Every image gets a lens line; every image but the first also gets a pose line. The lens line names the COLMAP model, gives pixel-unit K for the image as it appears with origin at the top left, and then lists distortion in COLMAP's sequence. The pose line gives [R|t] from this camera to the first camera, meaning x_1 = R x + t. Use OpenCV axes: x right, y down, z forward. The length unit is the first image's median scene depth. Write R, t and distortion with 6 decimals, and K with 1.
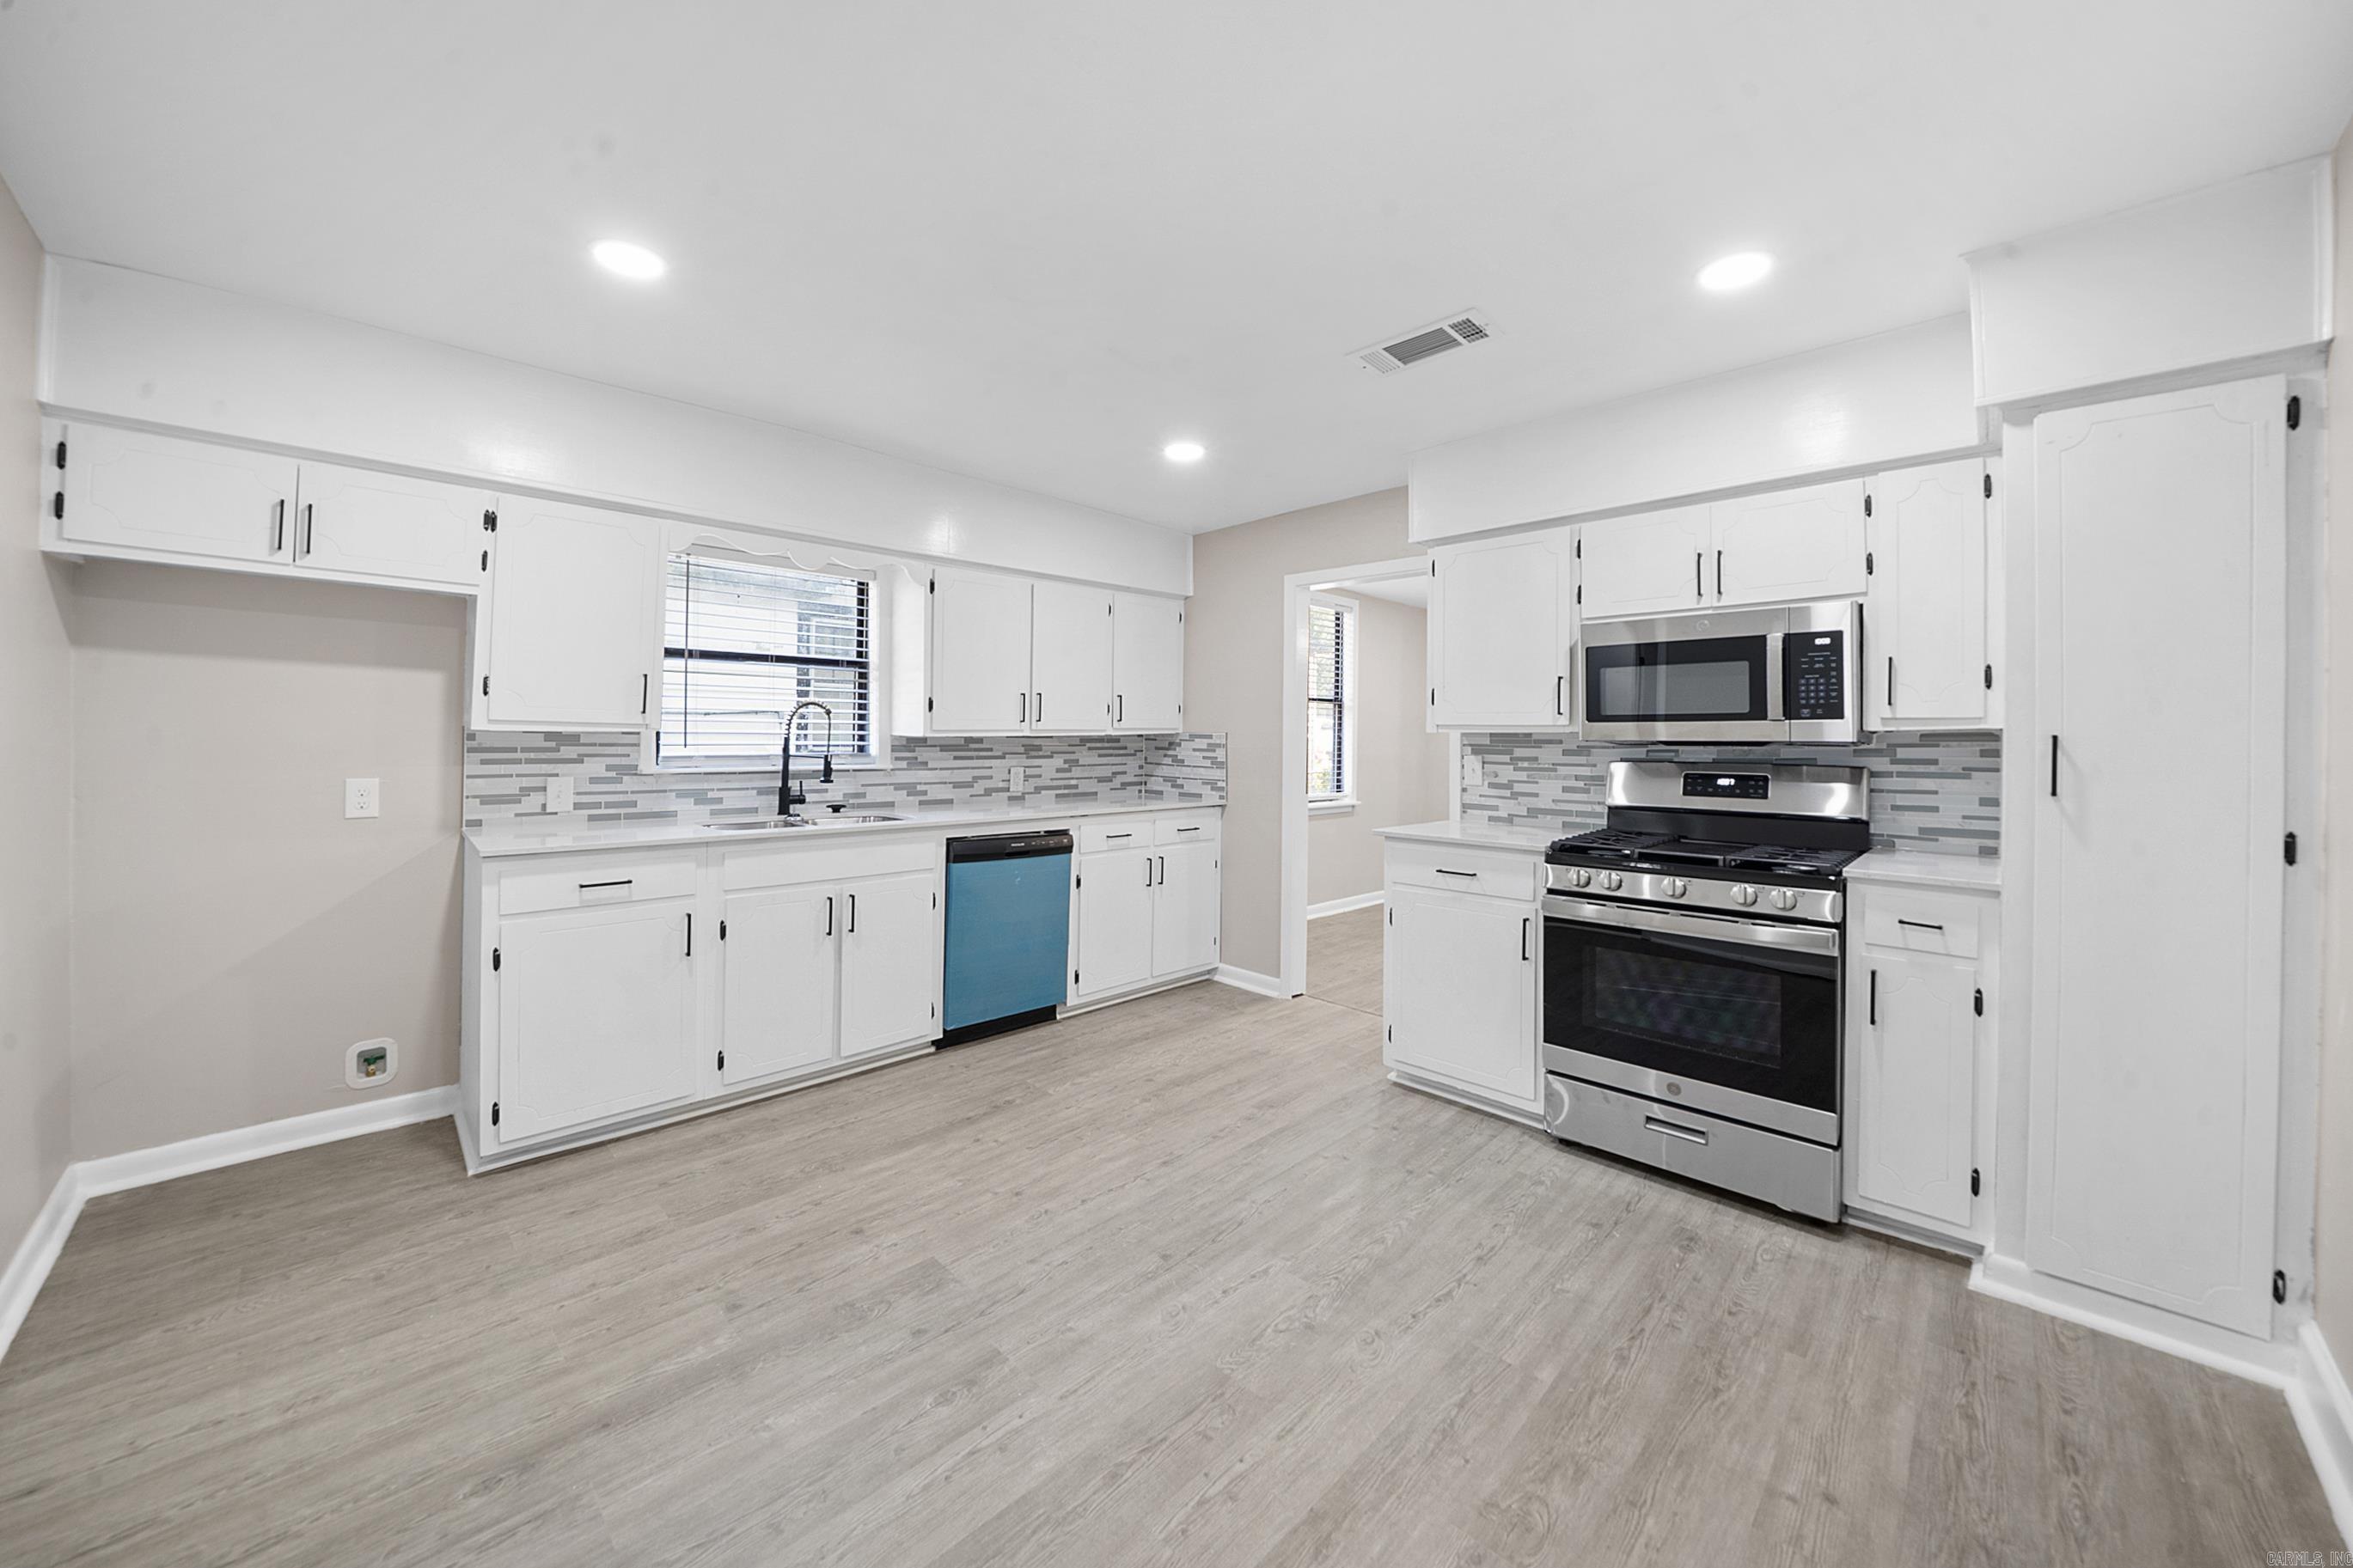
lens RADIAL K [[836.7, 0, 1158.3], [0, 836.7, 721.4], [0, 0, 1]] dist [-0.022121, 0.001689]
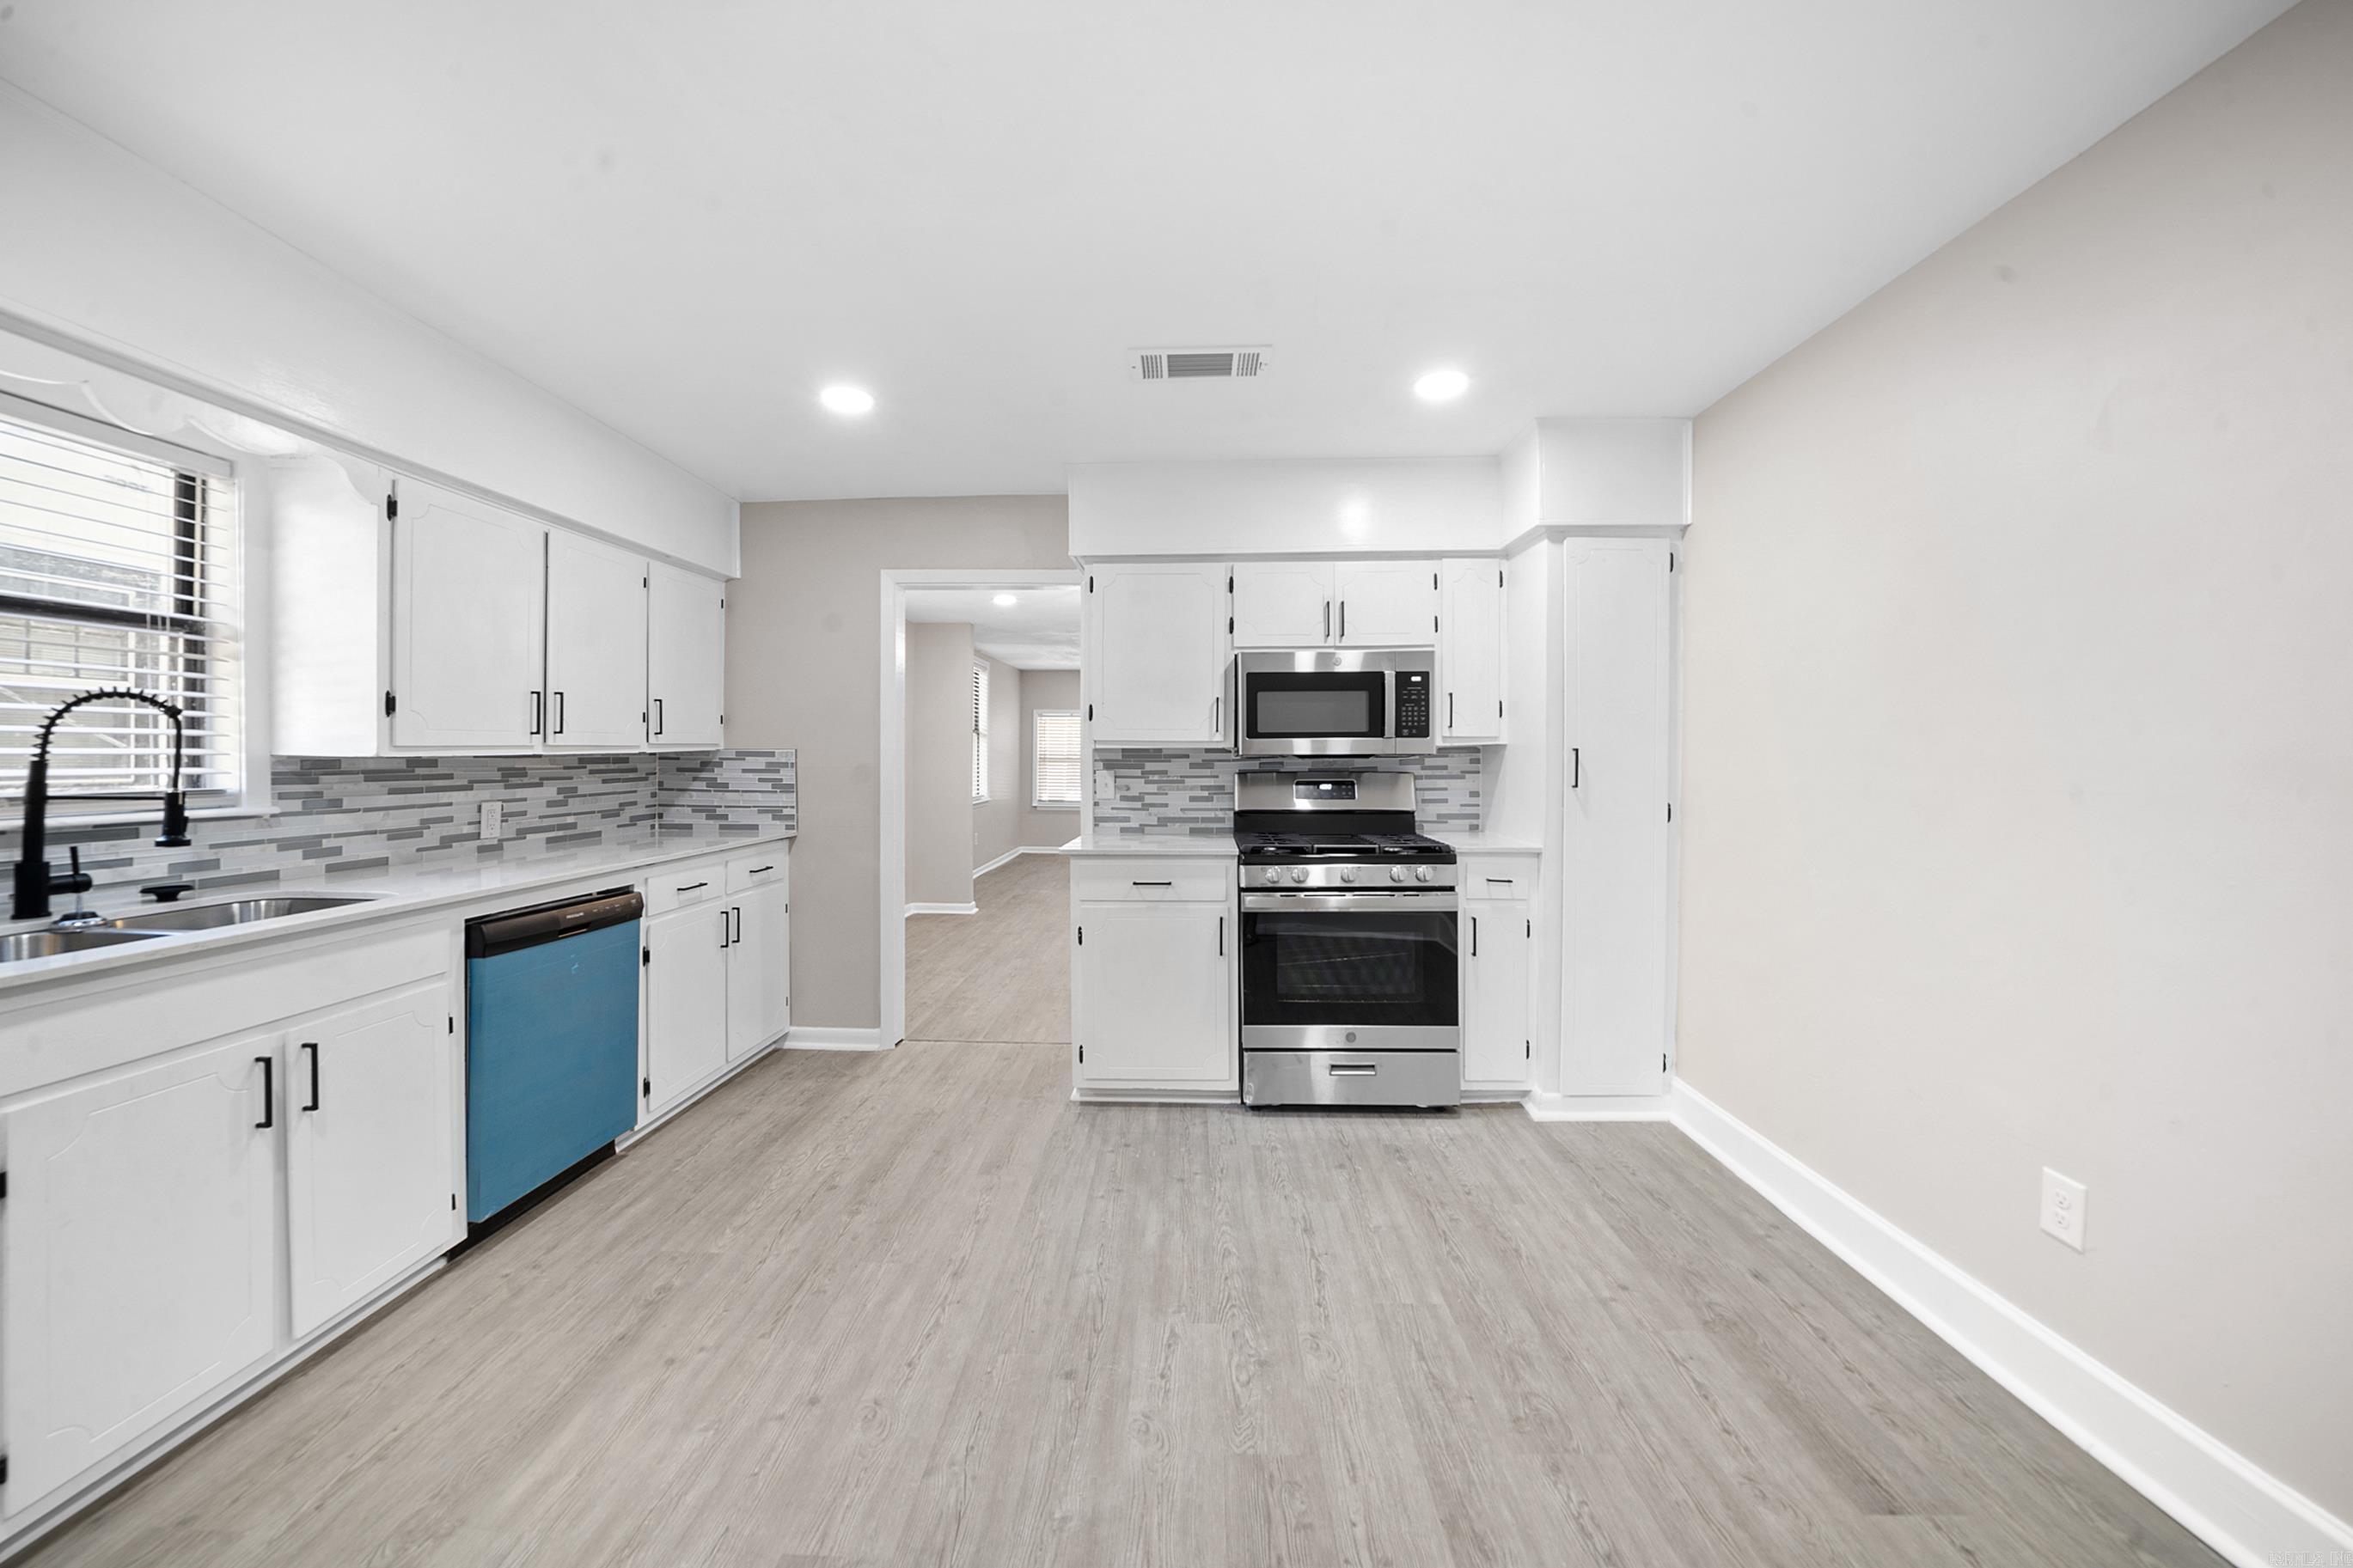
lens RADIAL K [[836.7, 0, 1145.1], [0, 836.7, 755.4], [0, 0, 1]] dist [-0.022121, 0.001689]
pose [[0.733004, -0.008040, 0.680177, -0.374954], [-0.006137, 0.999811, 0.018432, 0.003977], [-0.680196, -0.017685, 0.732817, 0.262842]]
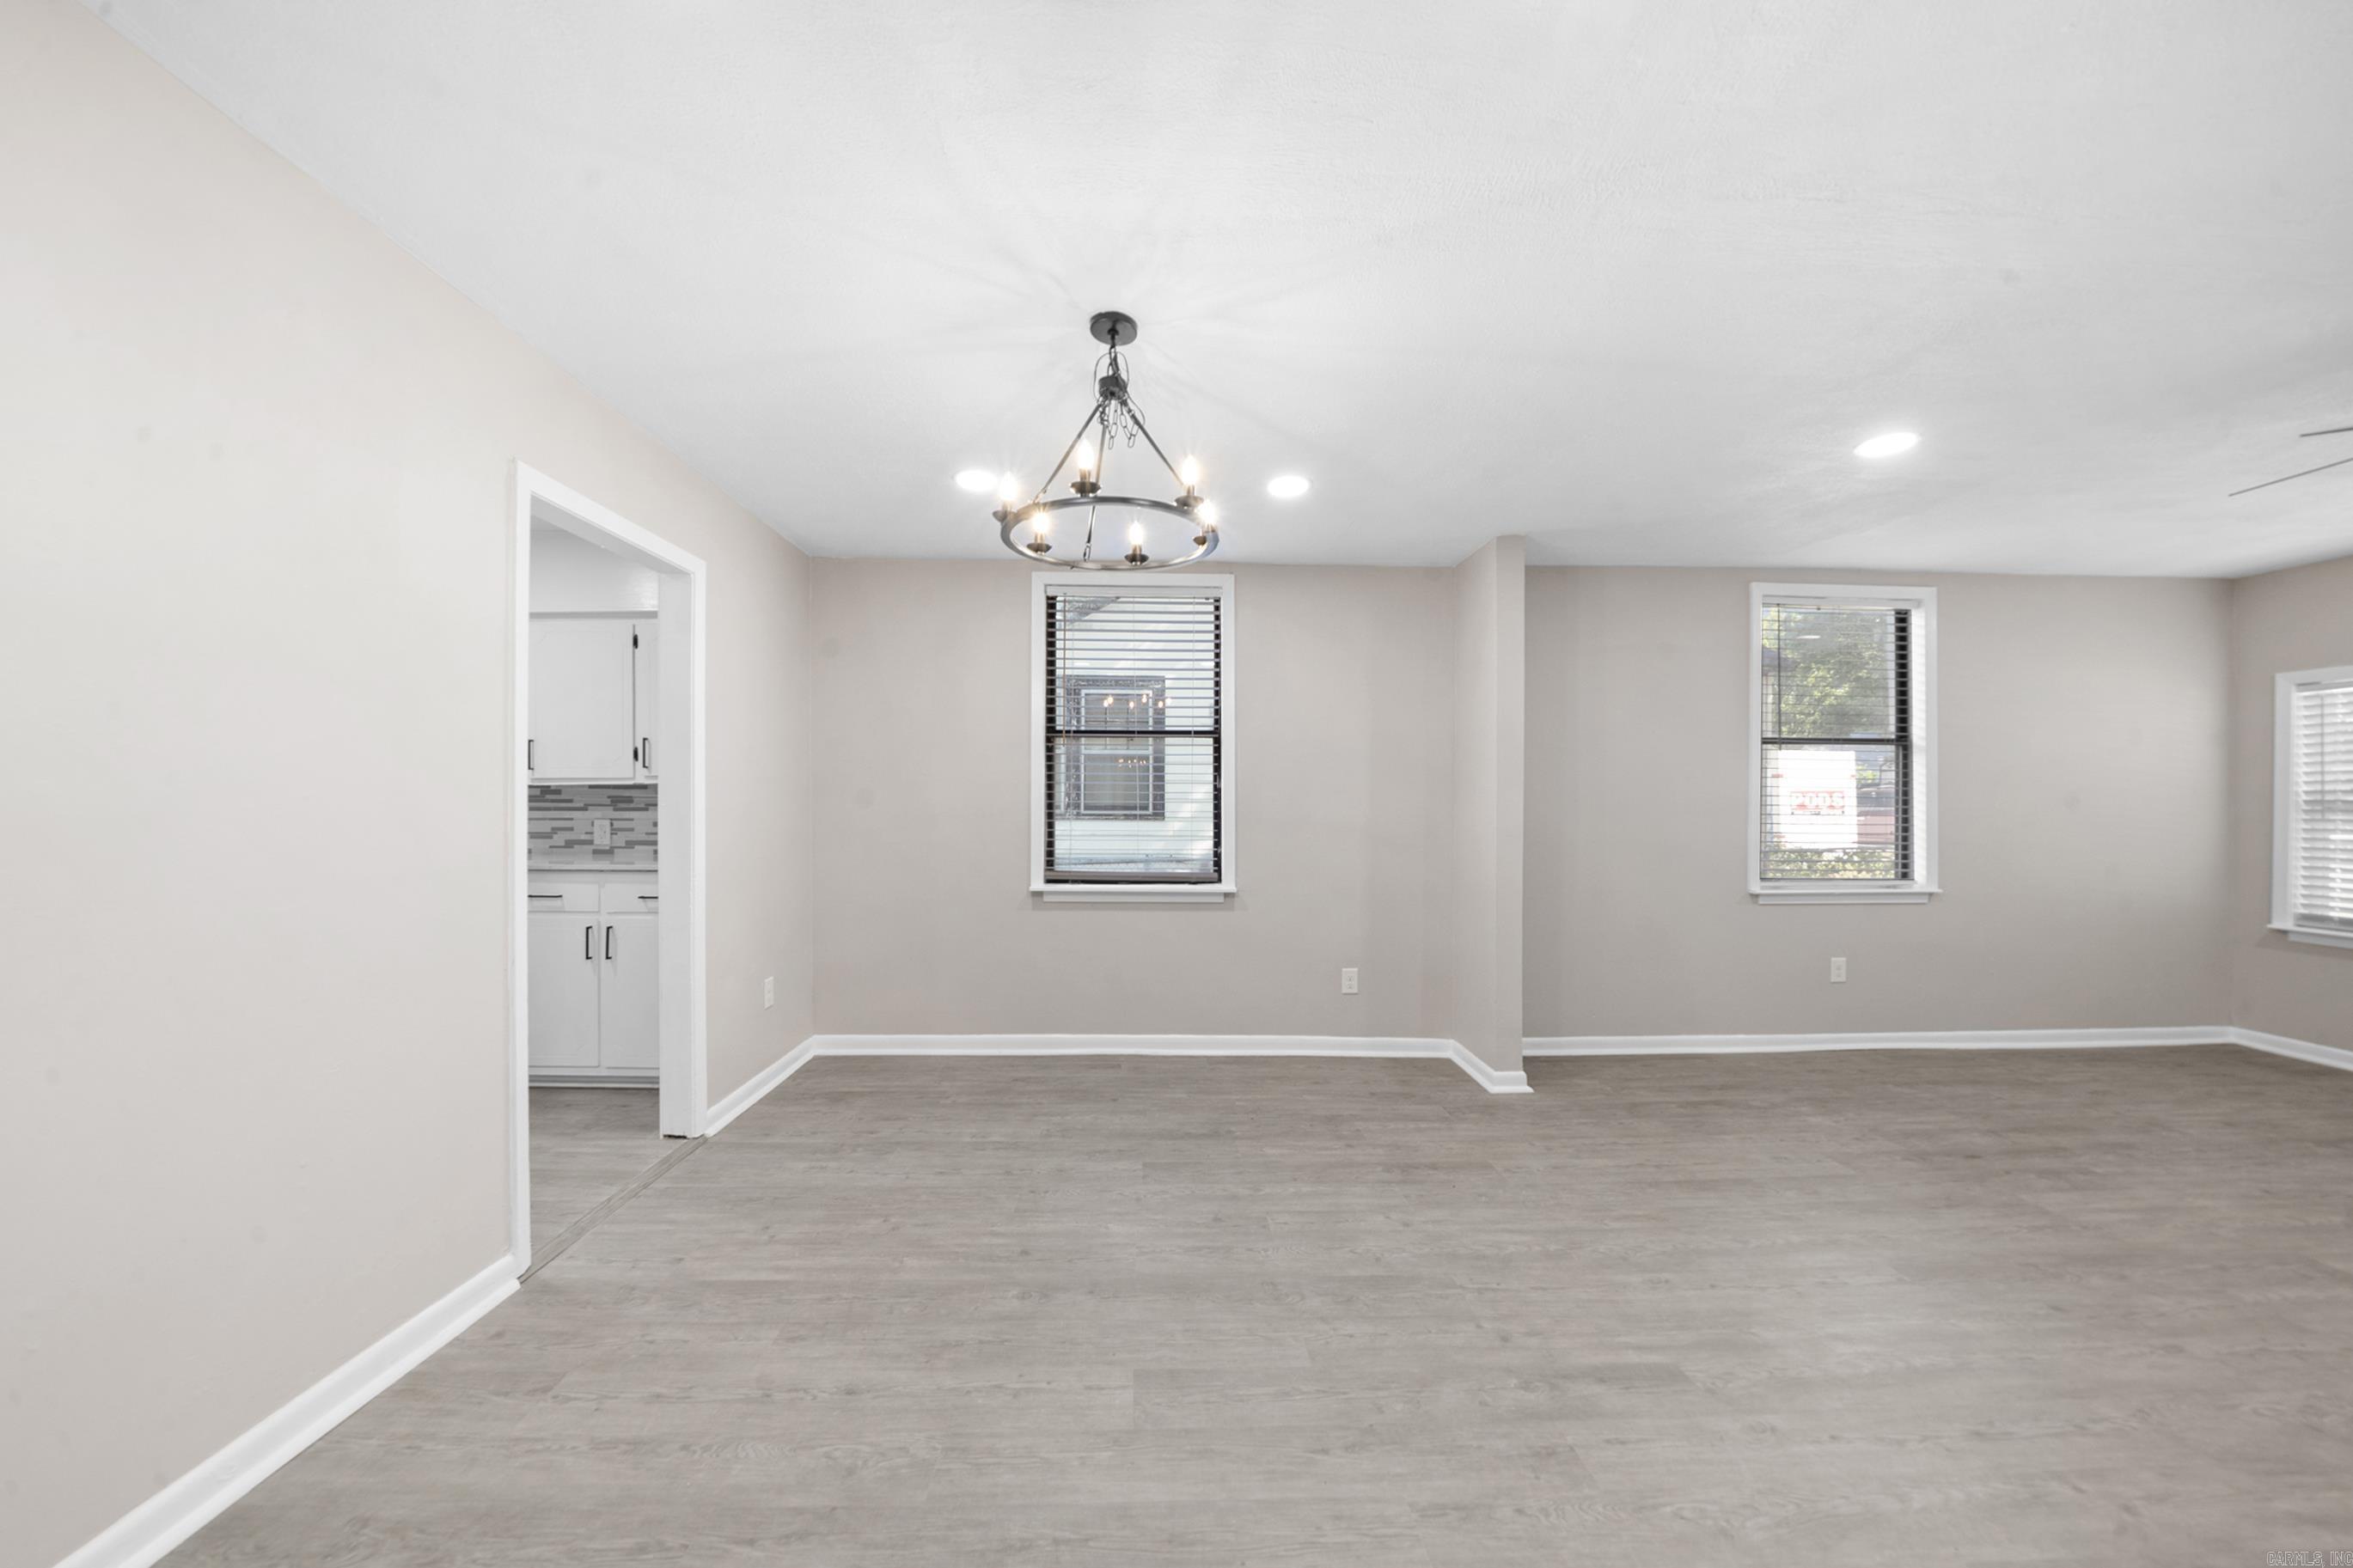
lens RADIAL K [[836.7, 0, 1170.1], [0, 836.7, 806.2], [0, 0, 1]] dist [-0.022121, 0.001689]
pose [[0.749889, -0.002822, -0.661557, 1.483791], [0.012291, 0.999878, 0.009666, 0.062210], [0.661449, -0.015379, 0.749832, 1.158294]]
